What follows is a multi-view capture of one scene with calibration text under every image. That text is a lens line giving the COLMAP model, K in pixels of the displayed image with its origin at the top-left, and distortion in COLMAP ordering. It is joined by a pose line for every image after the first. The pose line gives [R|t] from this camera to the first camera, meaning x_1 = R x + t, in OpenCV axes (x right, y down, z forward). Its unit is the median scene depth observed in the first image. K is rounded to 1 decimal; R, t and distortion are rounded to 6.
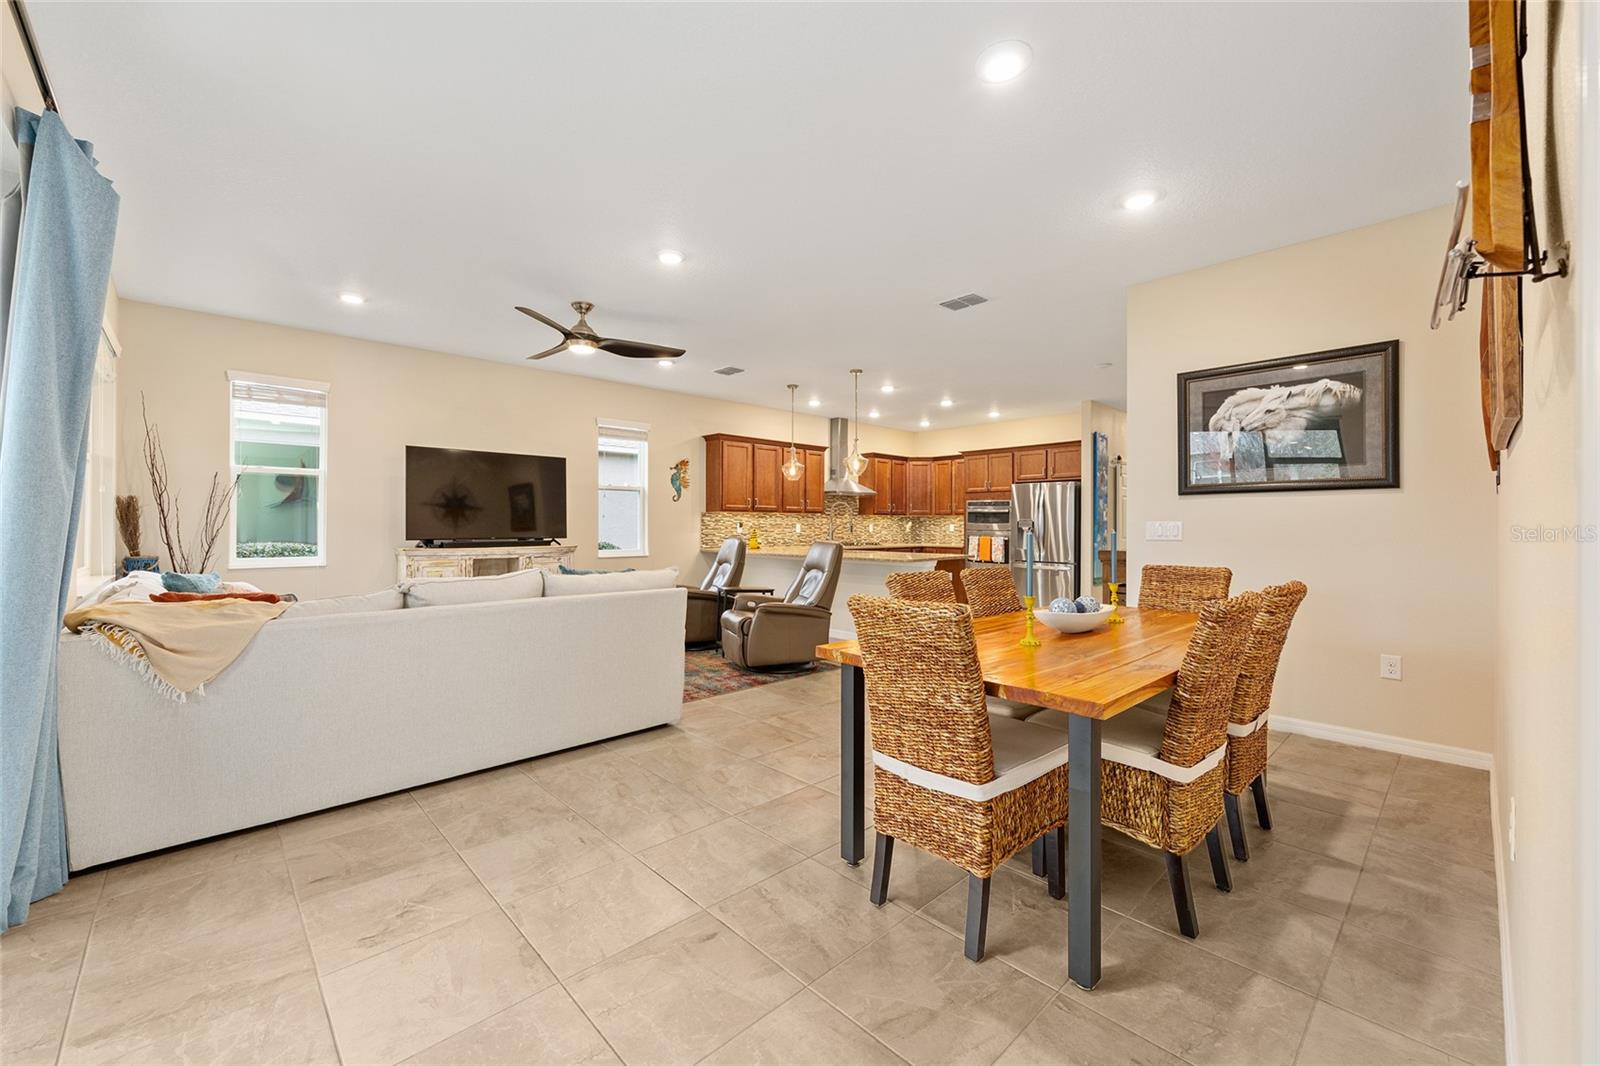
lens RADIAL K [[639.7, 0, 801.6], [0, 639.7, 525.8], [0, 0, 1]] dist [-0.001284, -0.000021]
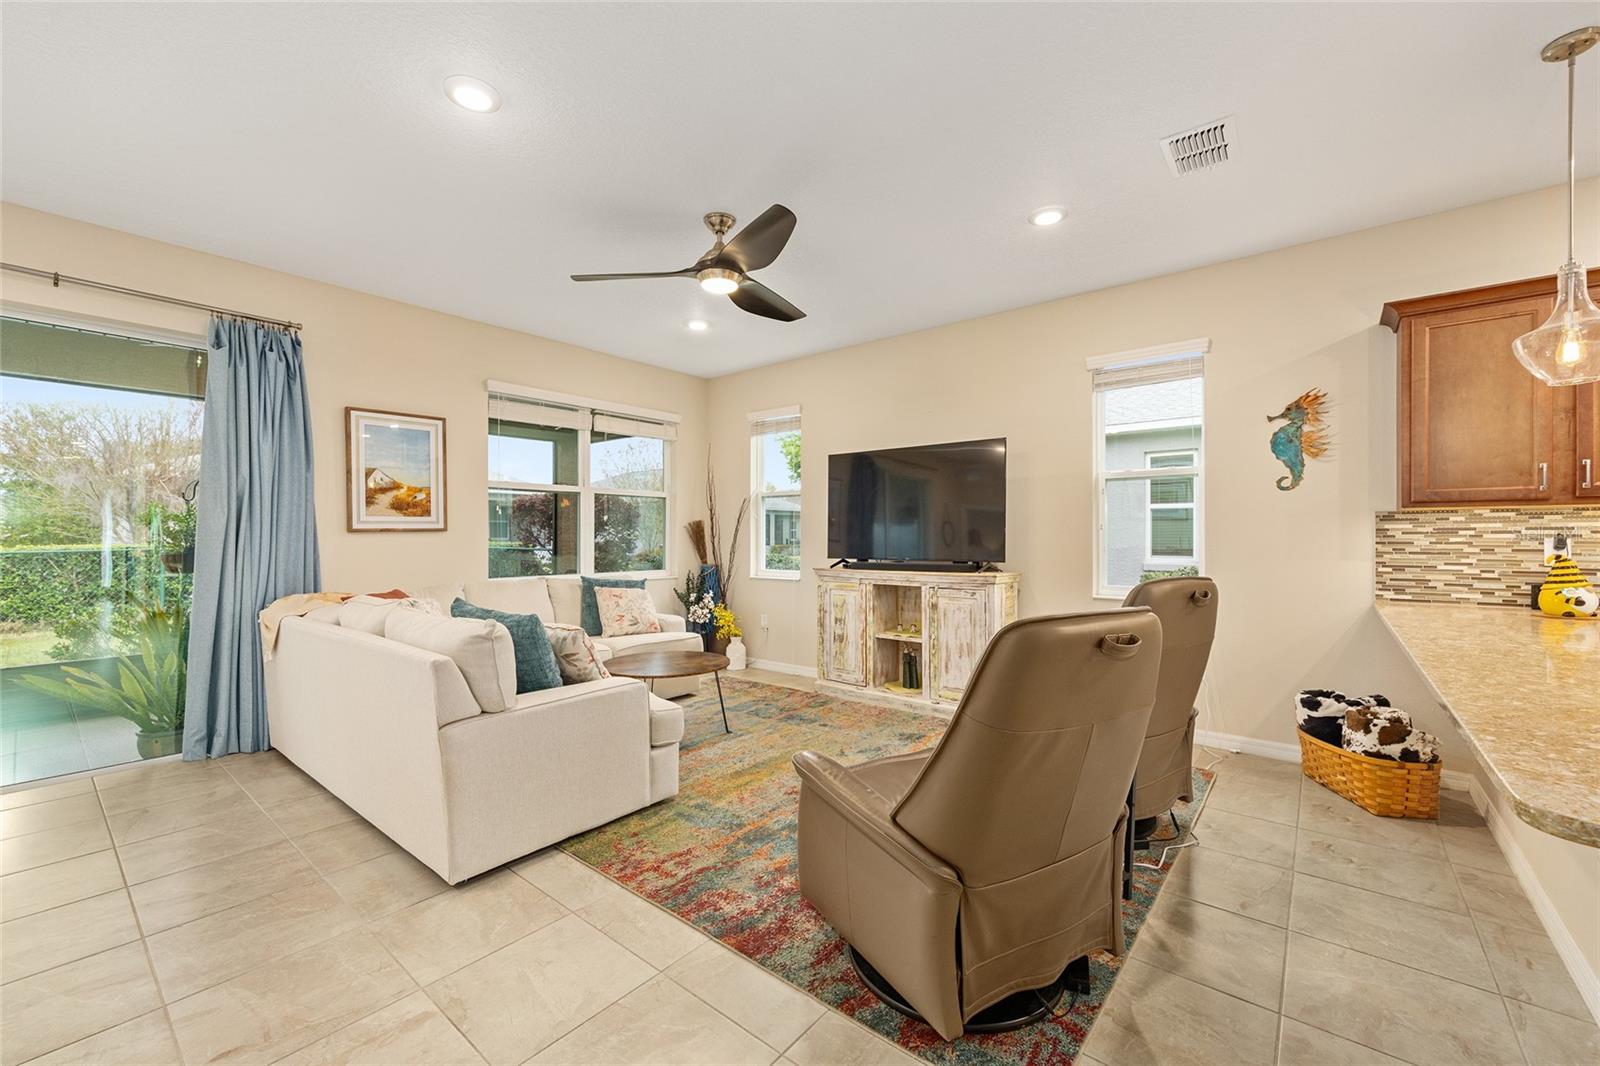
lens RADIAL K [[639.7, 0, 801.6], [0, 639.7, 537.6], [0, 0, 1]] dist [-0.001284, -0.000021]
pose [[0.128435, -0.001255, -0.991717, 0.206972], [0.001838, 0.999998, -0.001027, -0.004596], [0.991716, -0.001691, 0.128437, 0.604454]]
